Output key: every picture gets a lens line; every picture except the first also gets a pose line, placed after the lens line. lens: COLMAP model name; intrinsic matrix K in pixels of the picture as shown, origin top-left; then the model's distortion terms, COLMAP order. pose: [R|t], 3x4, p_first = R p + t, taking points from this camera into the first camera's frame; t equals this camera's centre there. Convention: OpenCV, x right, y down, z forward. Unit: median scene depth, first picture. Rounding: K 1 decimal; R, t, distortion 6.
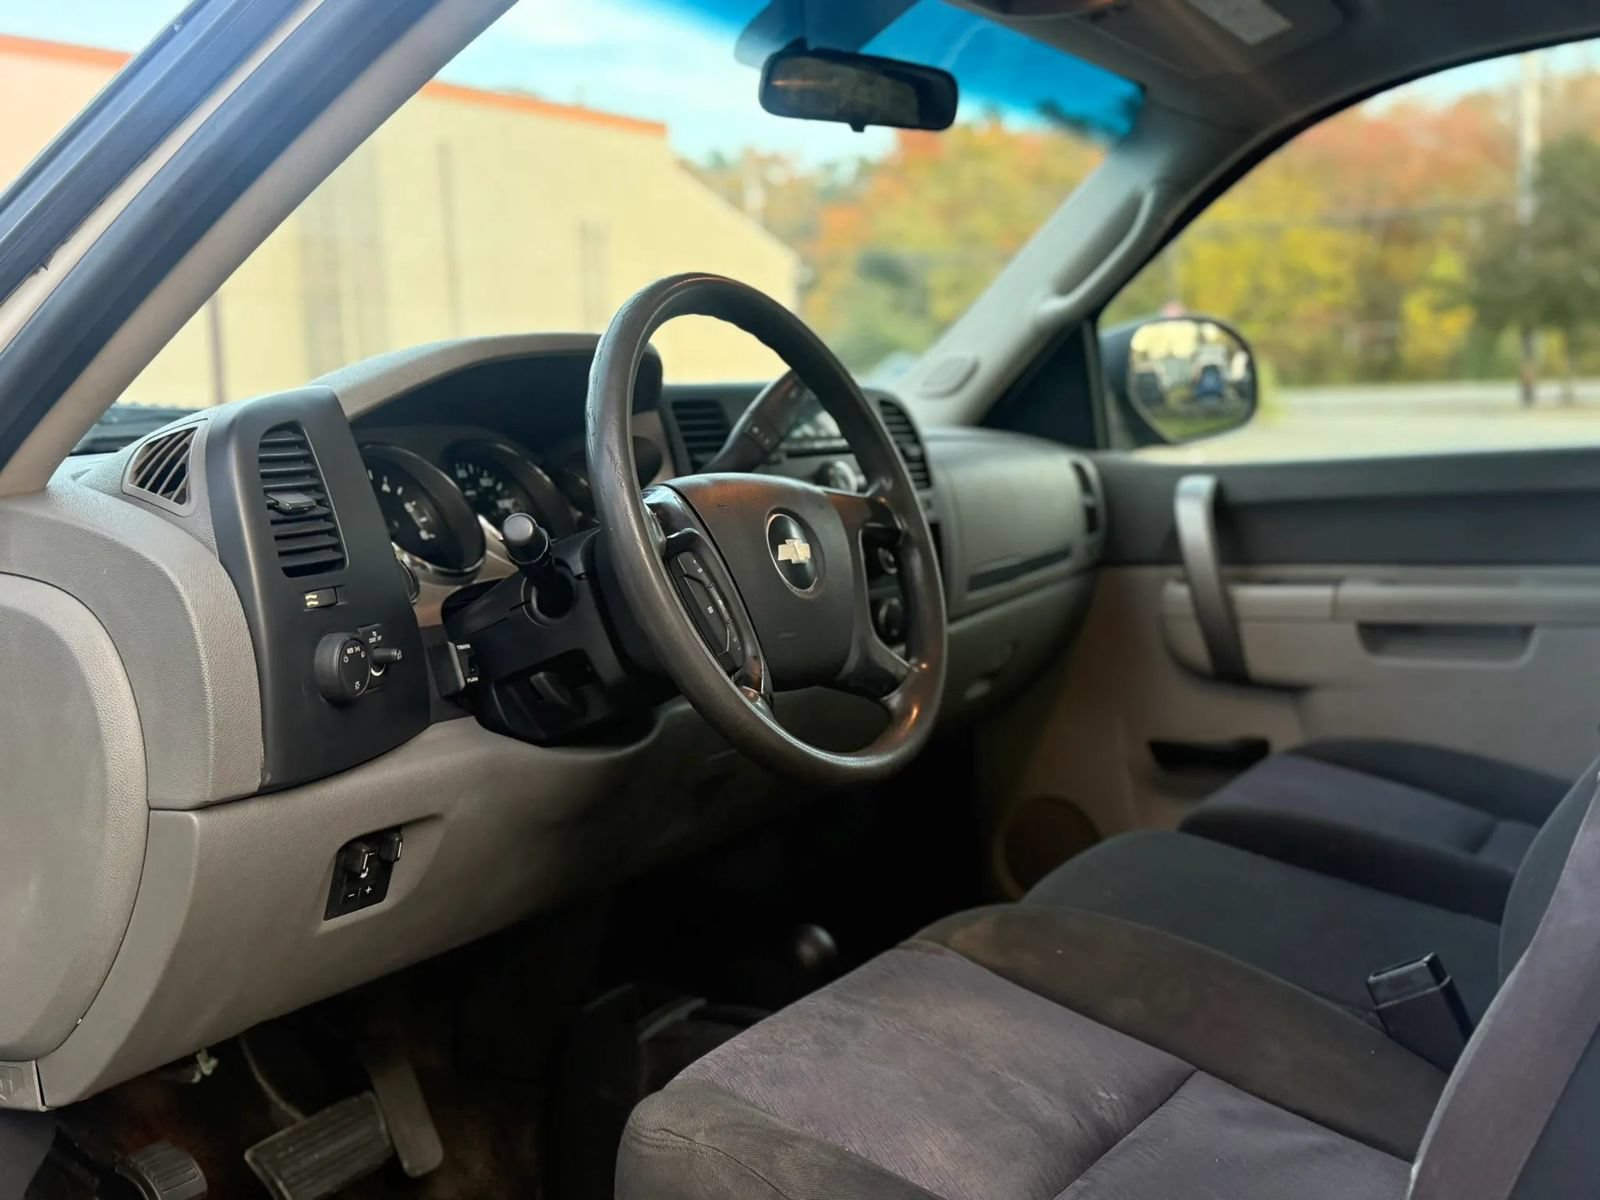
lens RADIAL K [[2120.3, 0, 800.0], [0, 2120.3, 600.0], [0, 0, 1]] dist [0.086789, -0.111790]
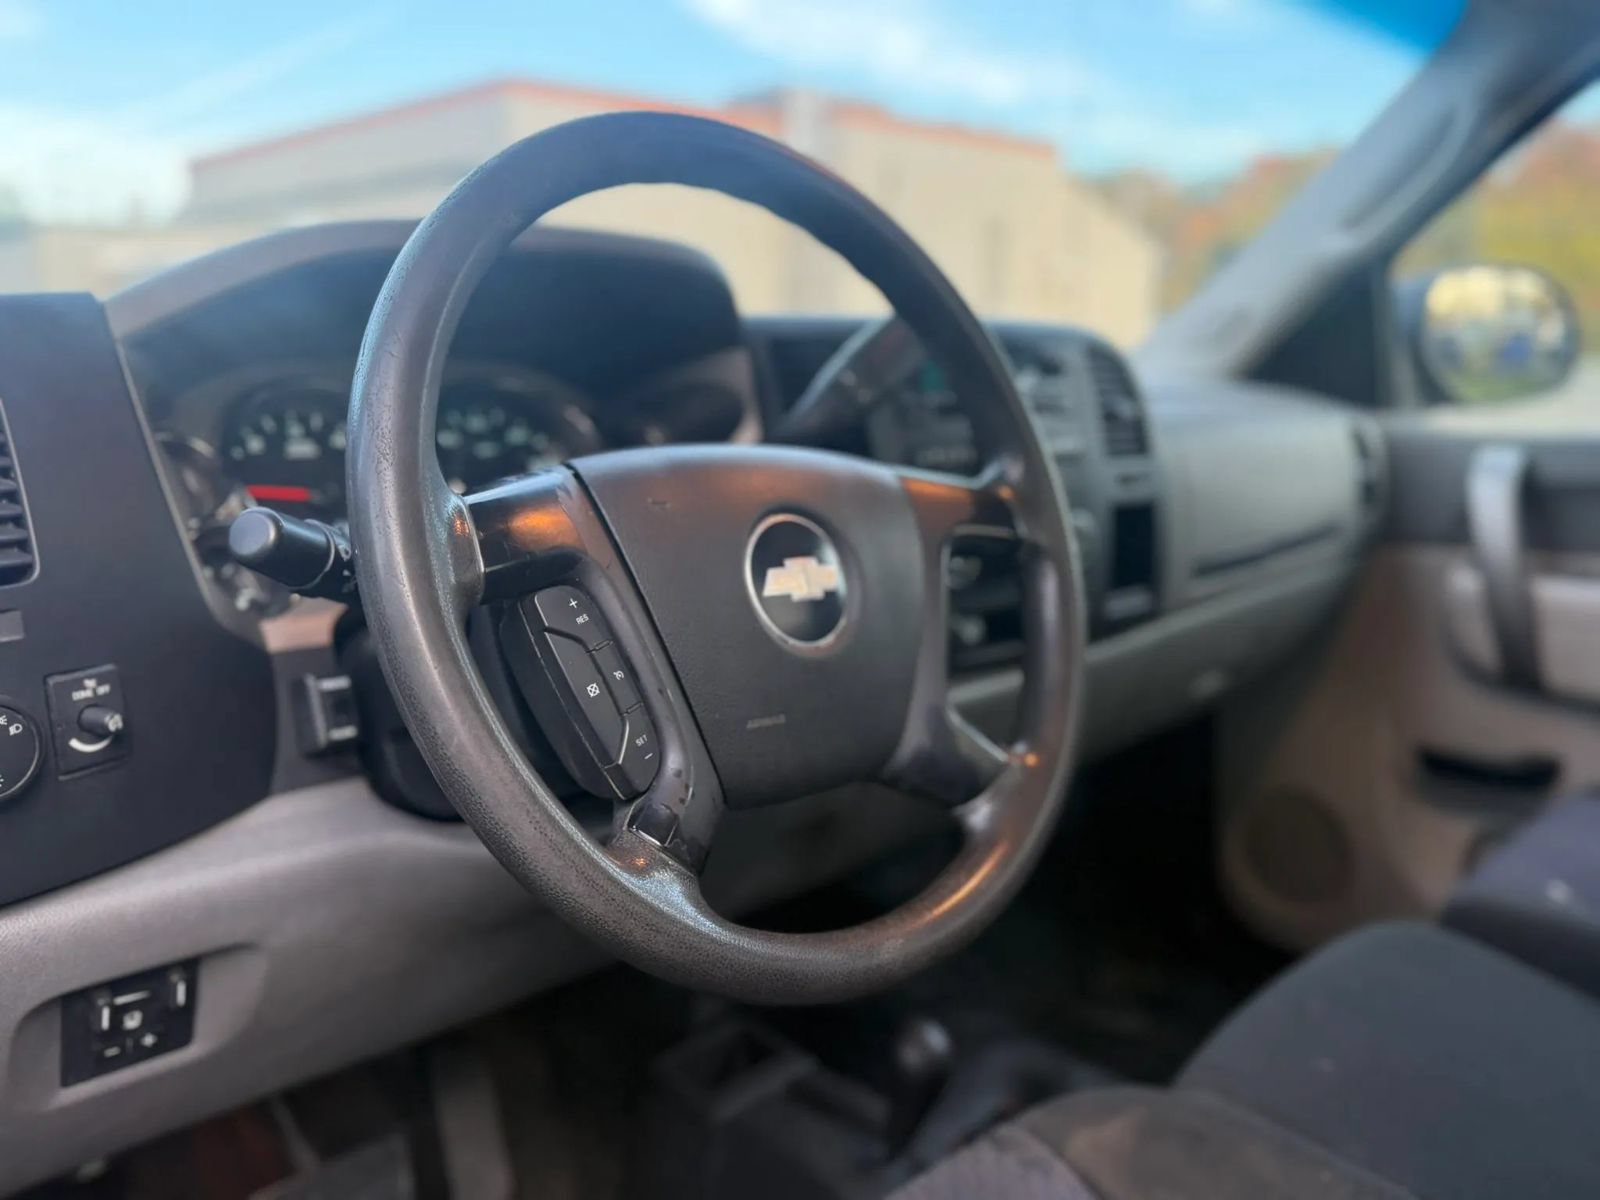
lens RADIAL K [[1398.7, 0, 800.2], [0, 1398.7, 570.7], [0, 0, 1]] dist [0.021808, -0.010315]
pose [[0.964845, 0.066773, -0.254196, 0.084015], [-0.051775, 0.996525, 0.065250, -0.043771], [0.257669, -0.049795, 0.964949, 0.517149]]
